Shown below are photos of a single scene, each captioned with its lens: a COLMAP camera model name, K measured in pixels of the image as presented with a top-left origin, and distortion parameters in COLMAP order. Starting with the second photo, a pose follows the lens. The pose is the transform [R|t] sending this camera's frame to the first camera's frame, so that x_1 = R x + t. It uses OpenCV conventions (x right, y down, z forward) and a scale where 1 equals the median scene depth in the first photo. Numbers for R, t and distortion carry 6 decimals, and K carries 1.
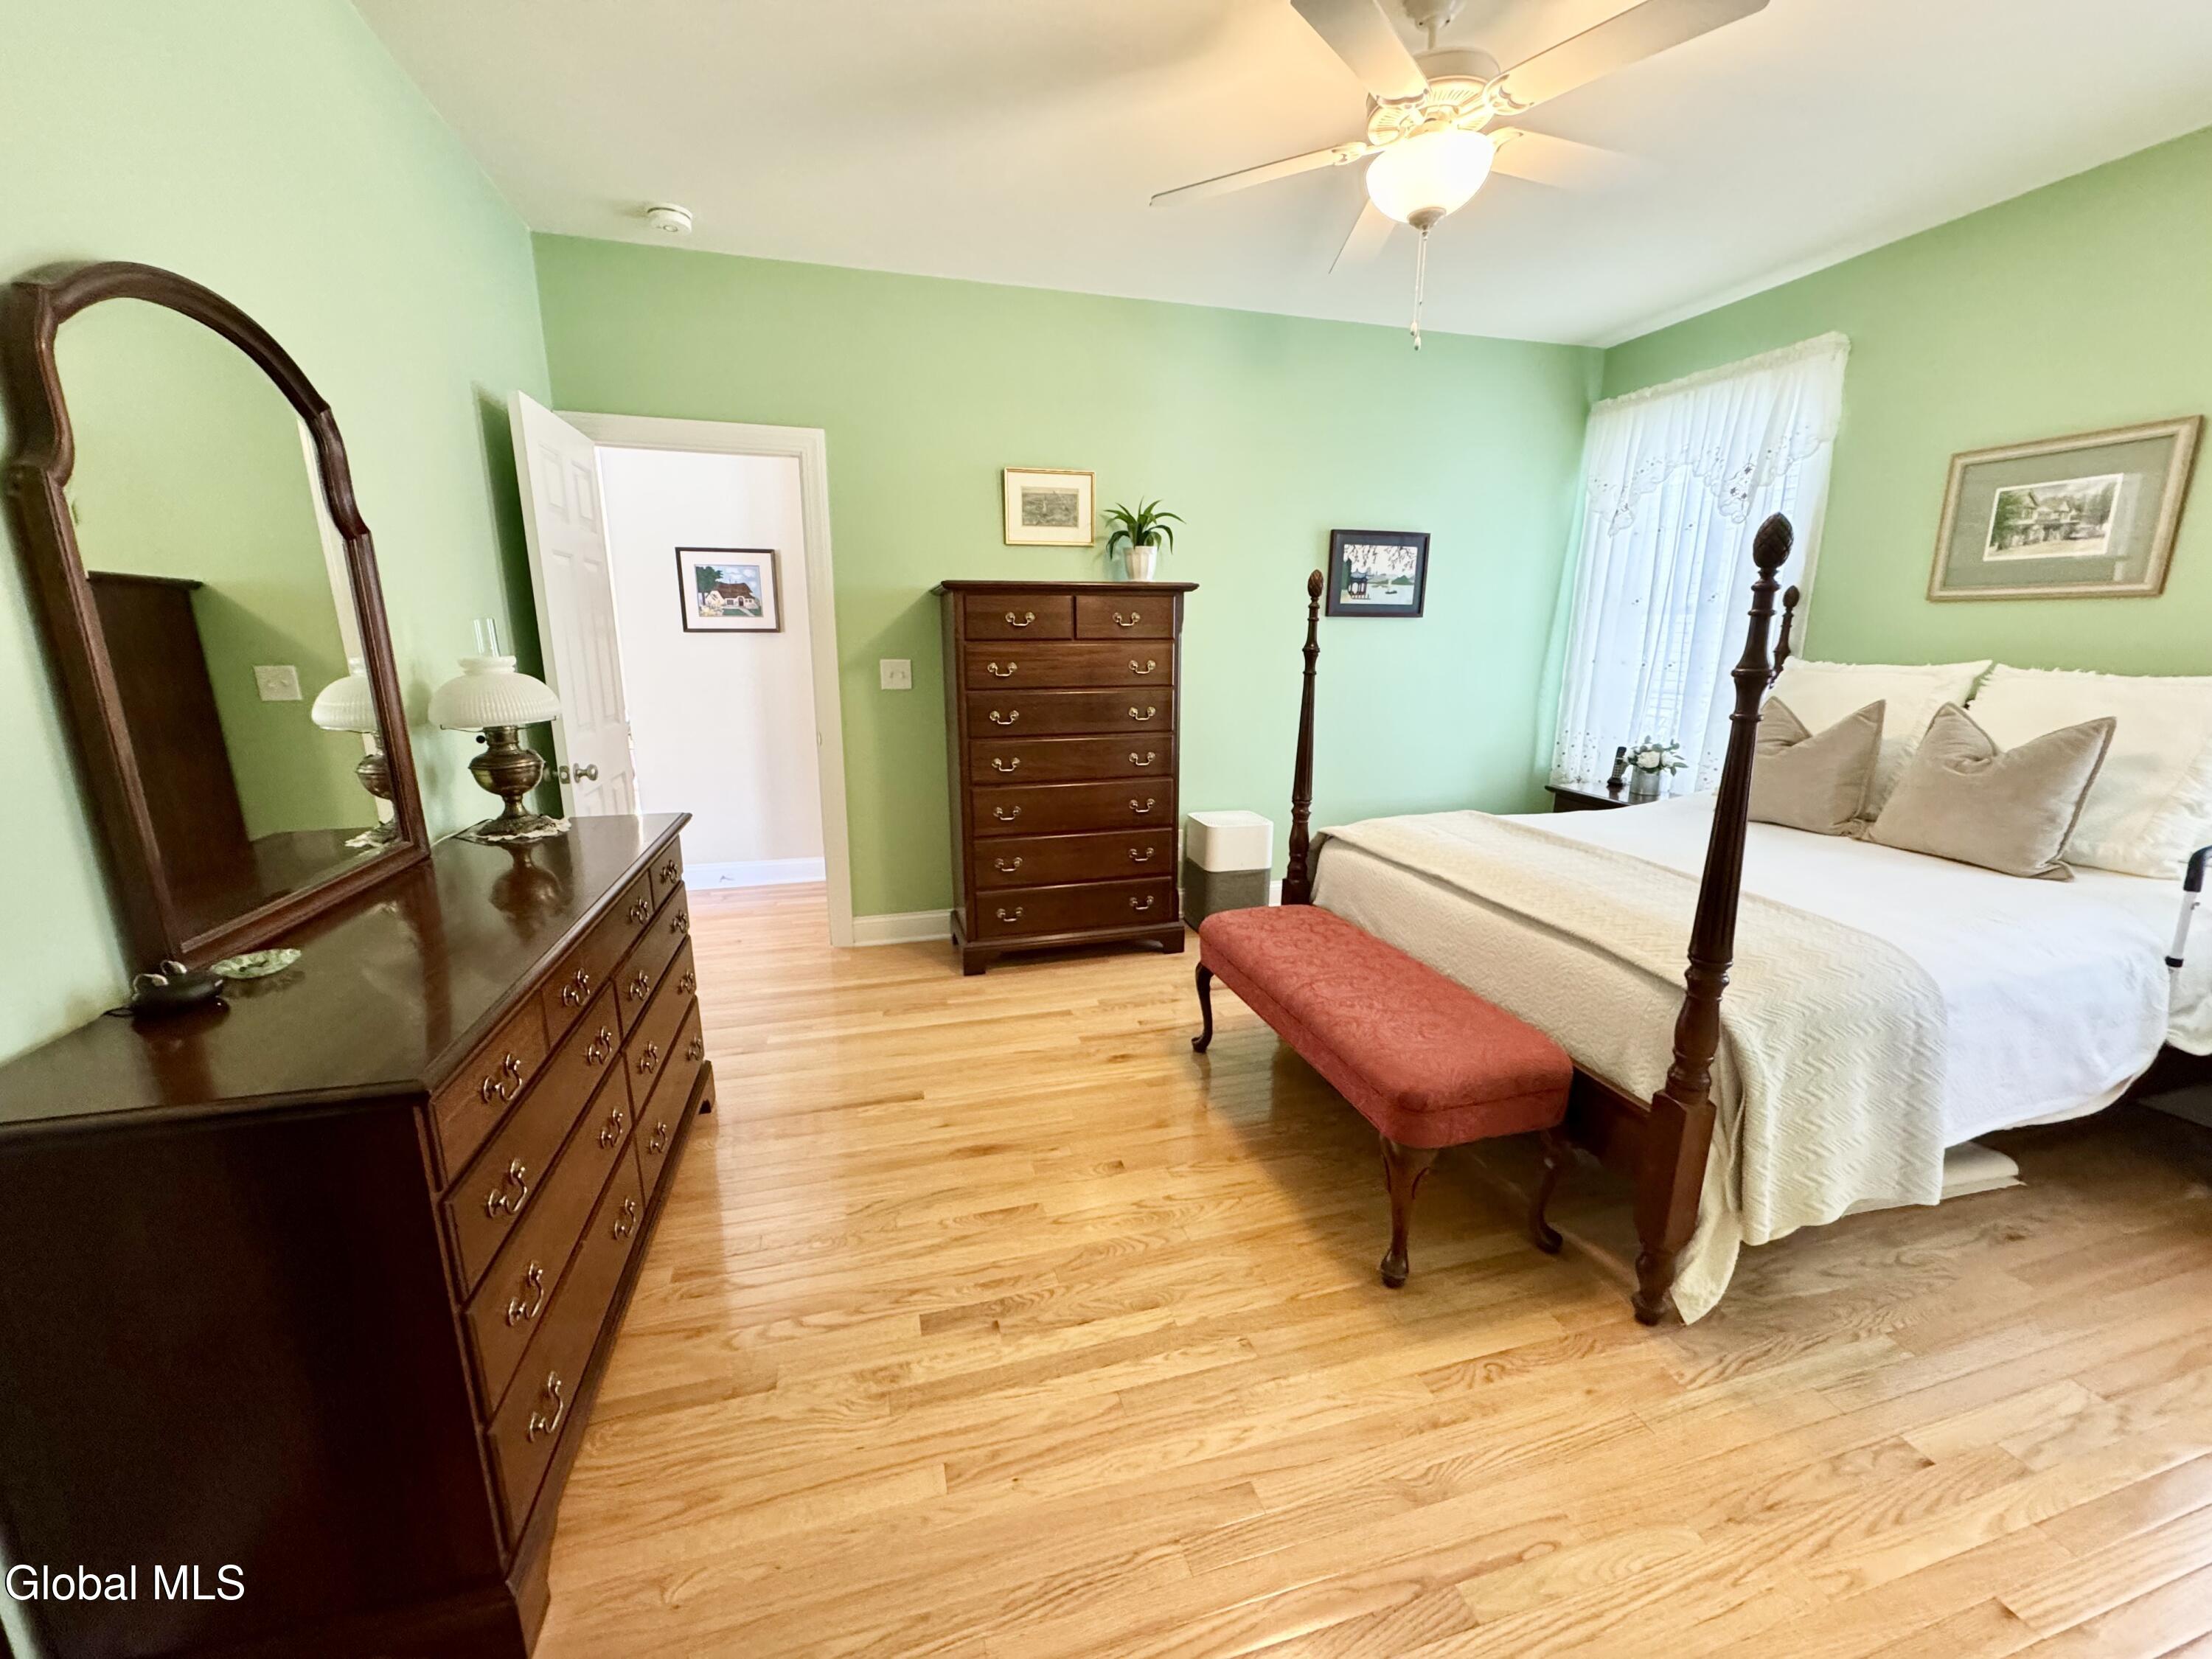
lens RADIAL K [[878.1, 0, 1102.4], [0, 878.1, 829.9], [0, 0, 1]] dist [-0.002172, 0.000994]
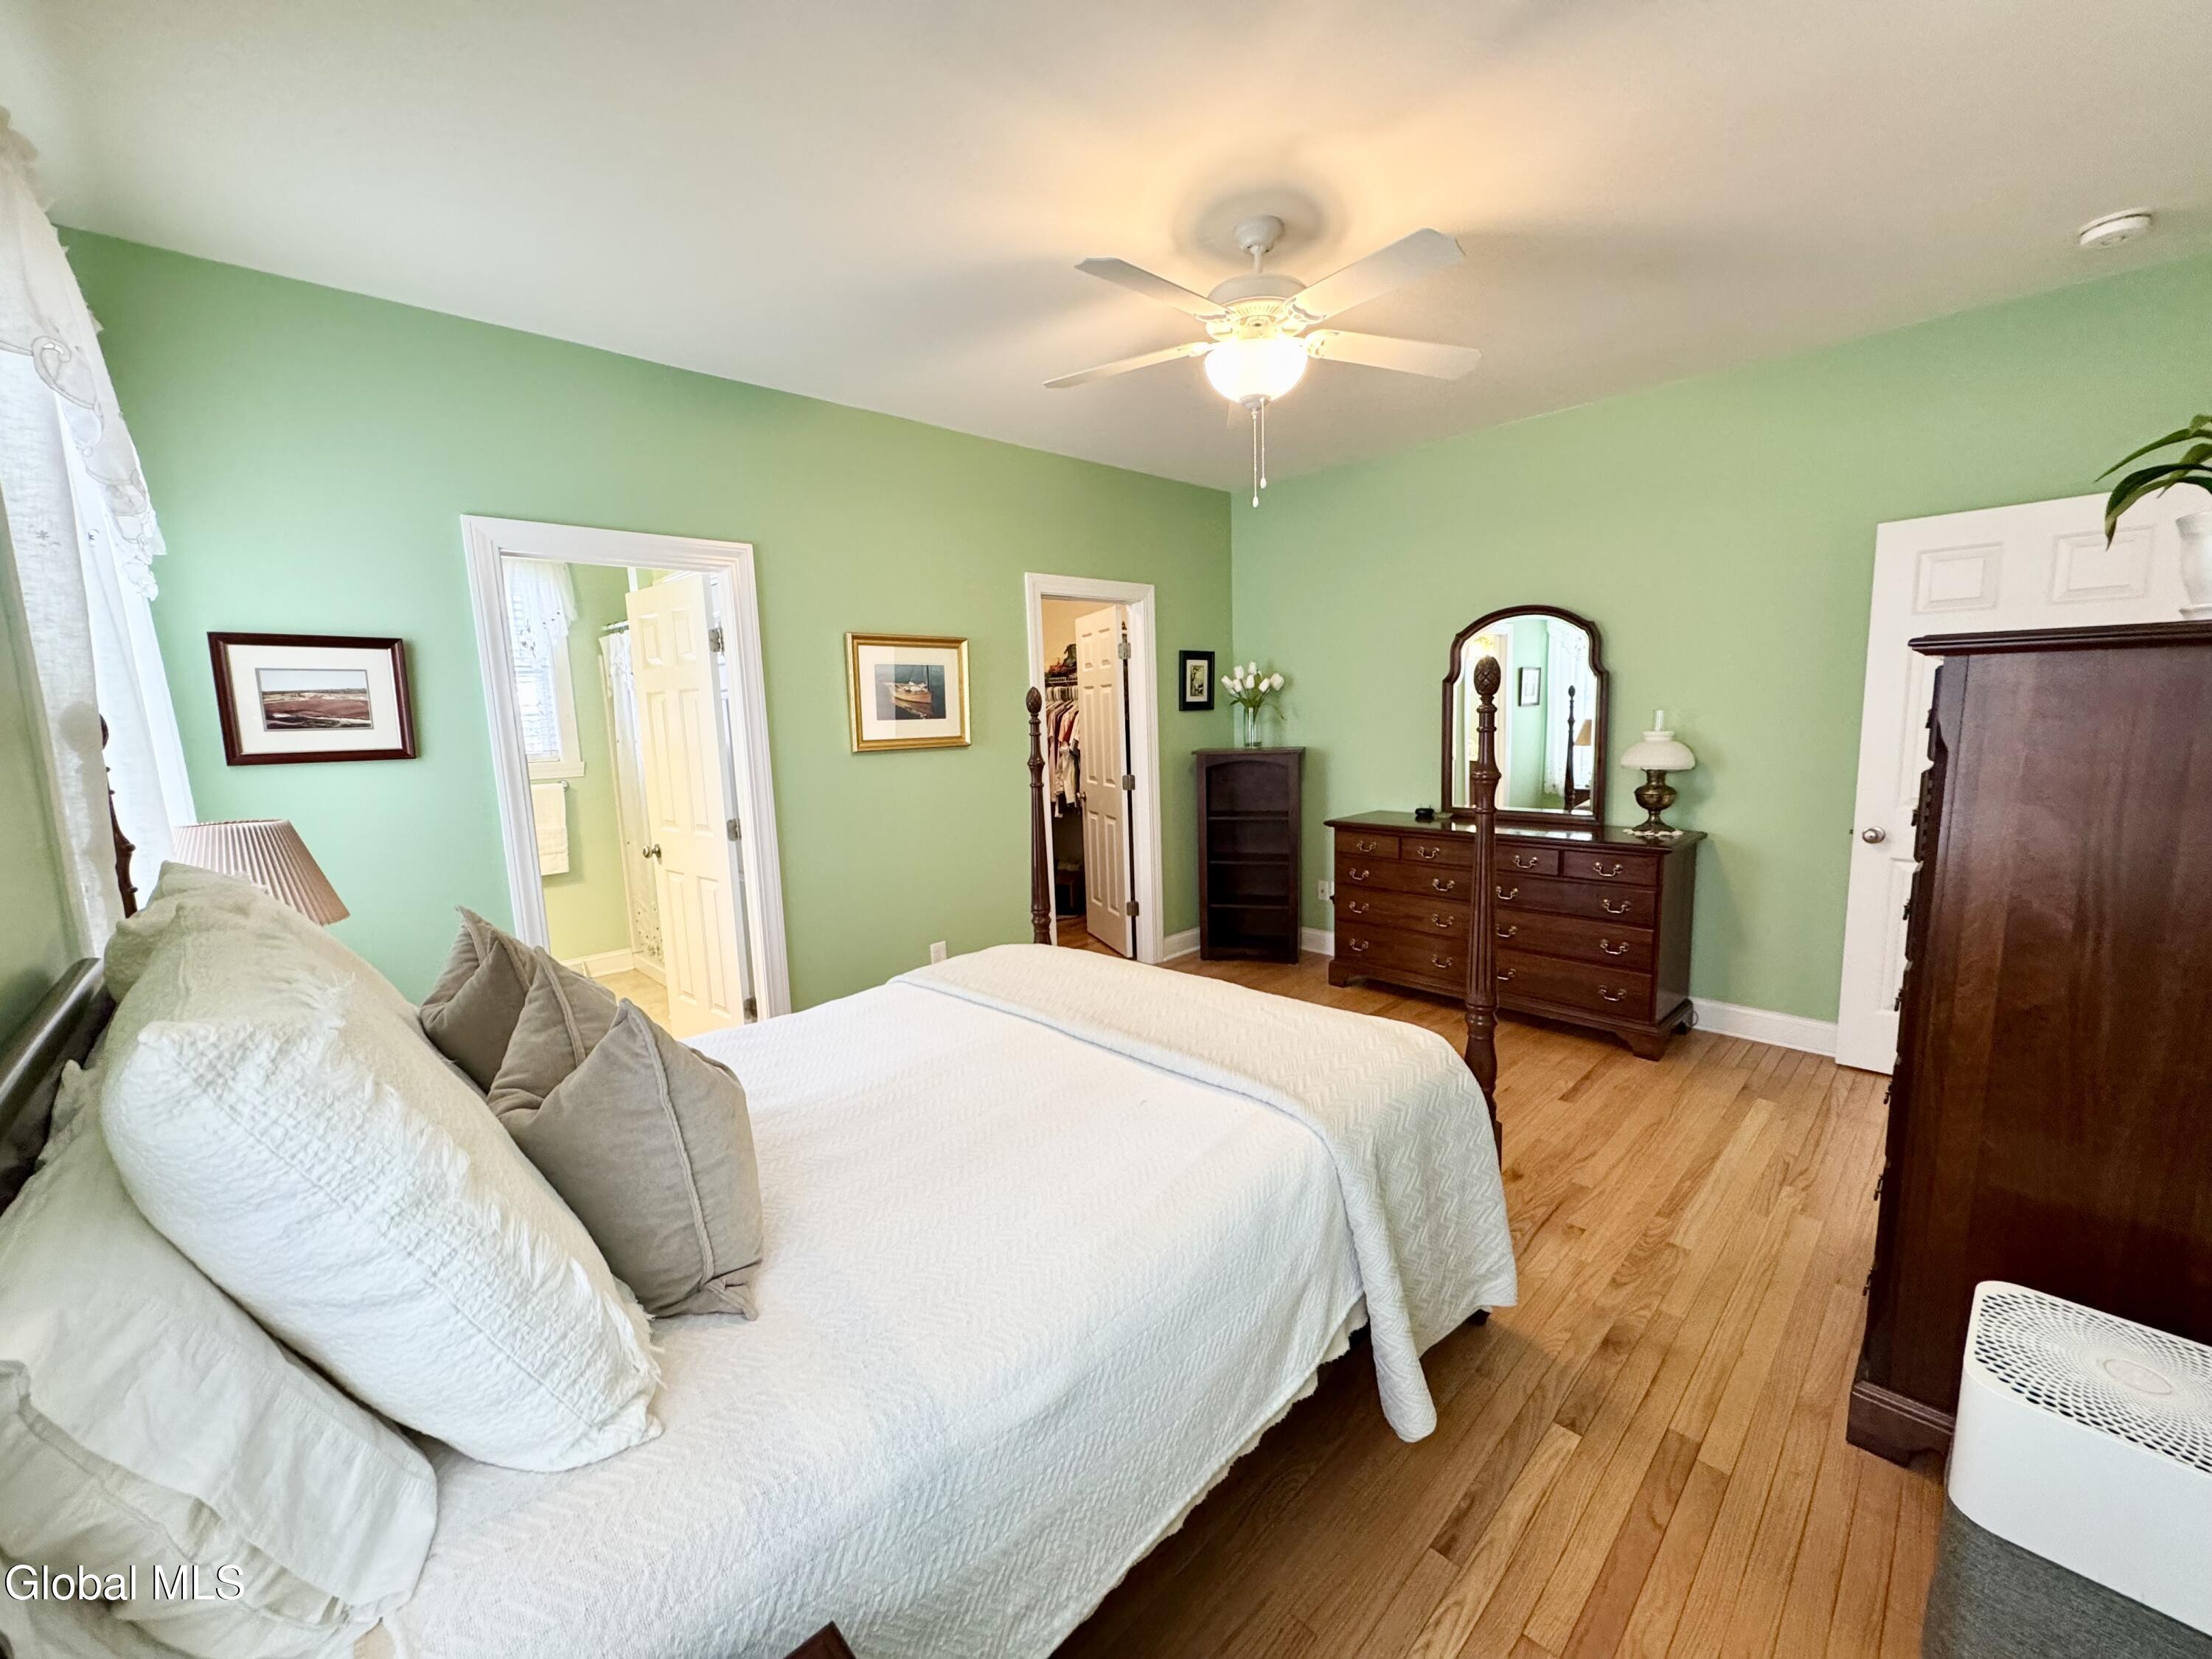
lens RADIAL K [[878.1, 0, 1110.2], [0, 878.1, 831.1], [0, 0, 1]] dist [-0.002172, 0.000994]
pose [[-0.877686, 0.093696, -0.469987, 0.674228], [-0.074297, 0.942241, 0.326592, -0.304049], [0.473441, 0.321564, -0.820030, 1.205102]]
